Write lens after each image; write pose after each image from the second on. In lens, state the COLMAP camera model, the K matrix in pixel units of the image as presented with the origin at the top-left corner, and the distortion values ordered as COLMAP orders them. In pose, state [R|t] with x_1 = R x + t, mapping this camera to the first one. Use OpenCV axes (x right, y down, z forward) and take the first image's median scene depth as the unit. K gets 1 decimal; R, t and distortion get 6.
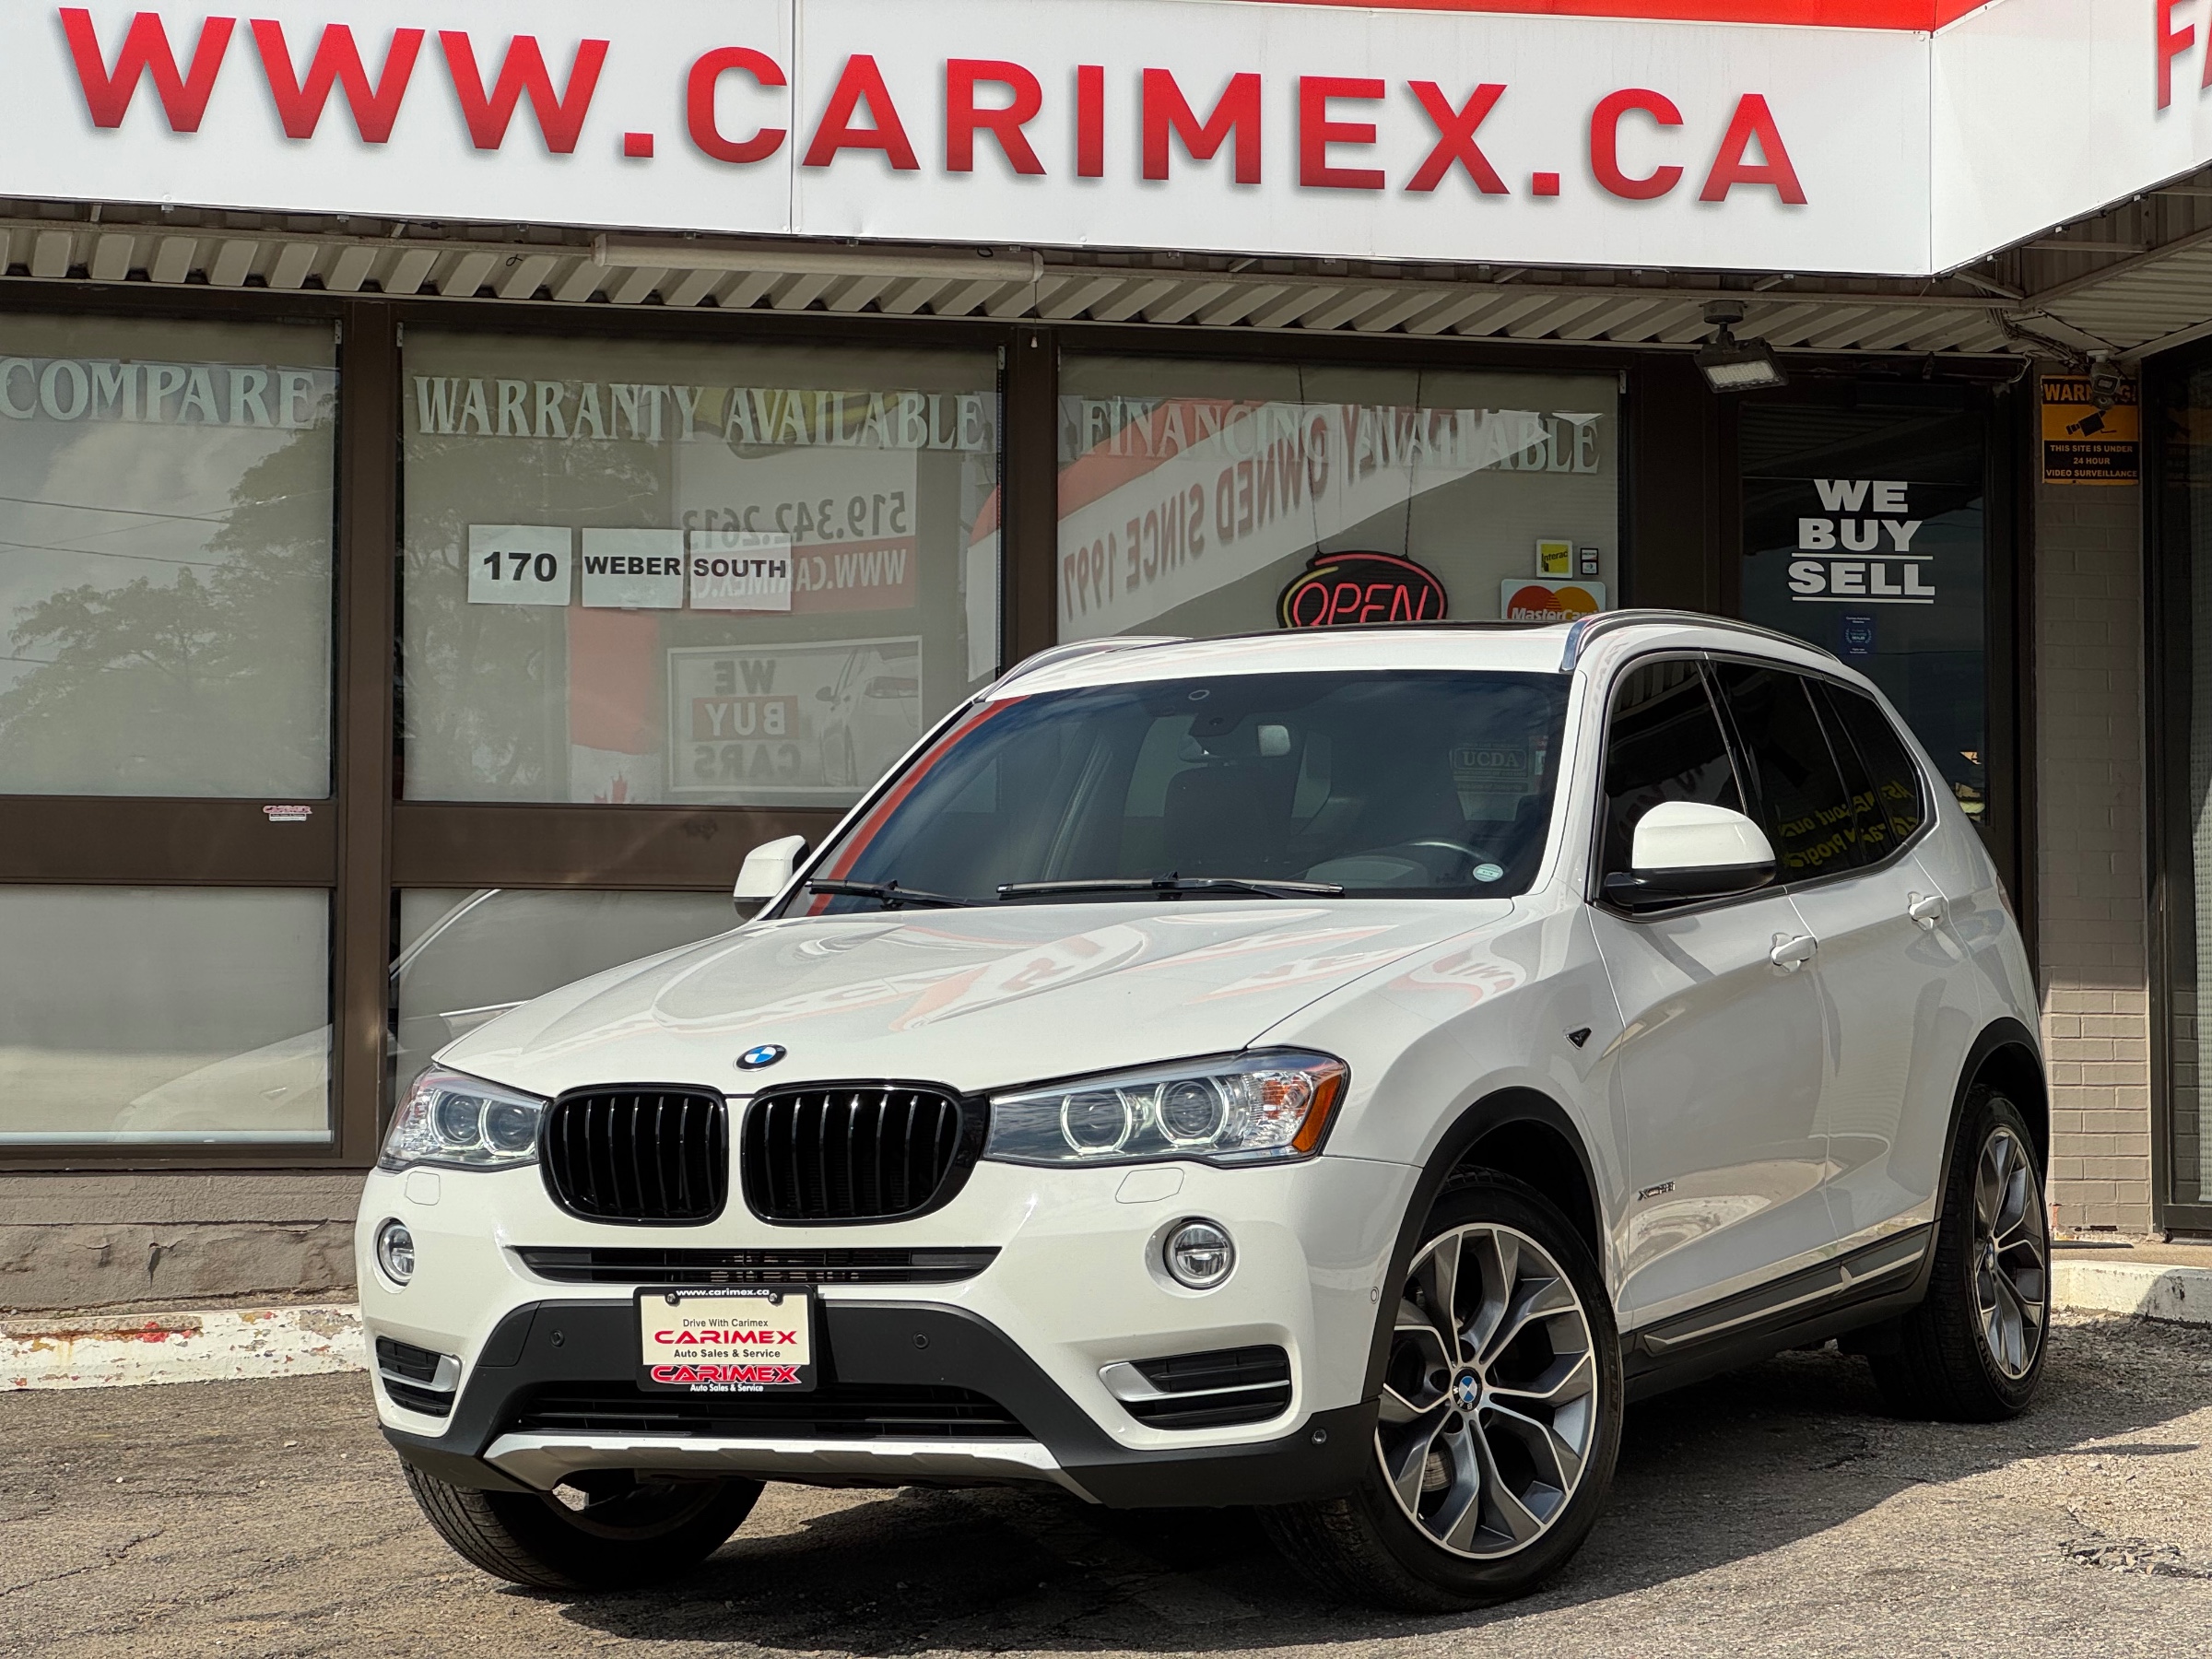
lens RADIAL K [[5428.7, 0, 1106.0], [0, 5428.7, 829.5], [0, 0, 1]] dist [-0.610036, 14.500140]
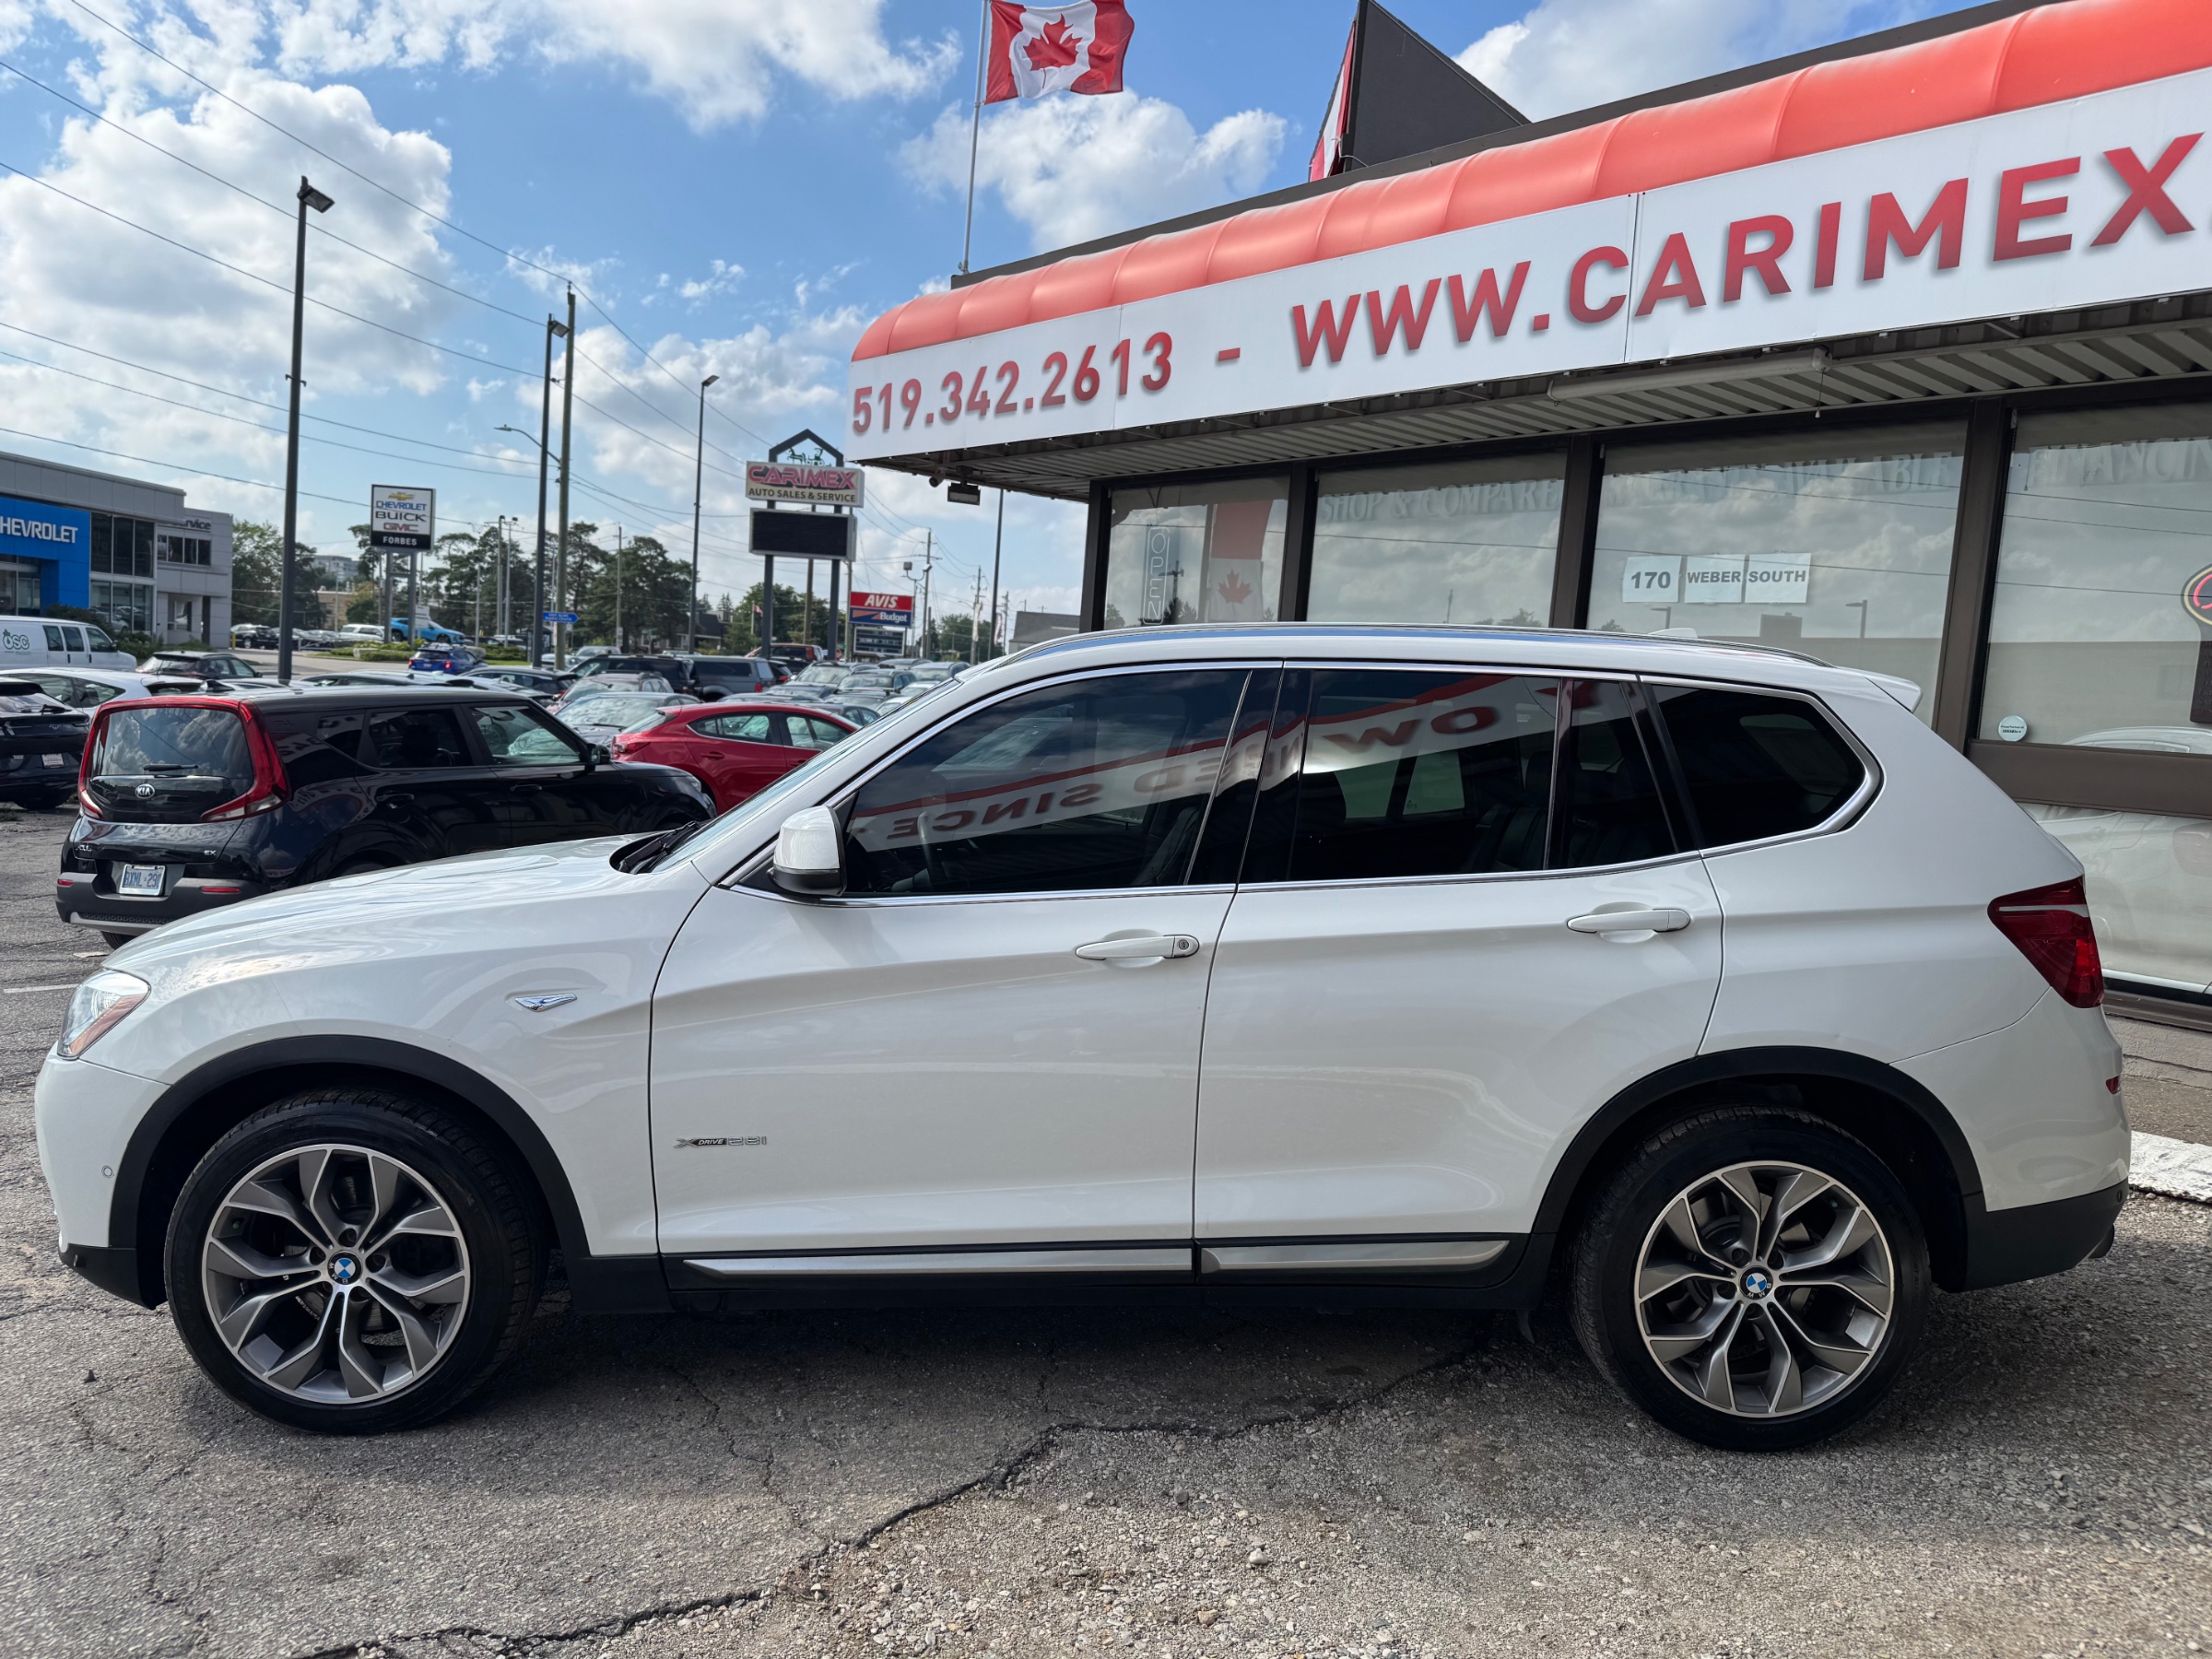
lens RADIAL K [[1669.7, 0, 1106.0], [0, 1669.7, 829.5], [0, 0, 1]] dist [0.073508, -0.082911]
pose [[0.429316, 0.102861, -0.897278, 0.323374], [-0.004556, 0.993727, 0.111738, -0.030520], [0.903143, -0.043883, 0.427092, 0.644907]]
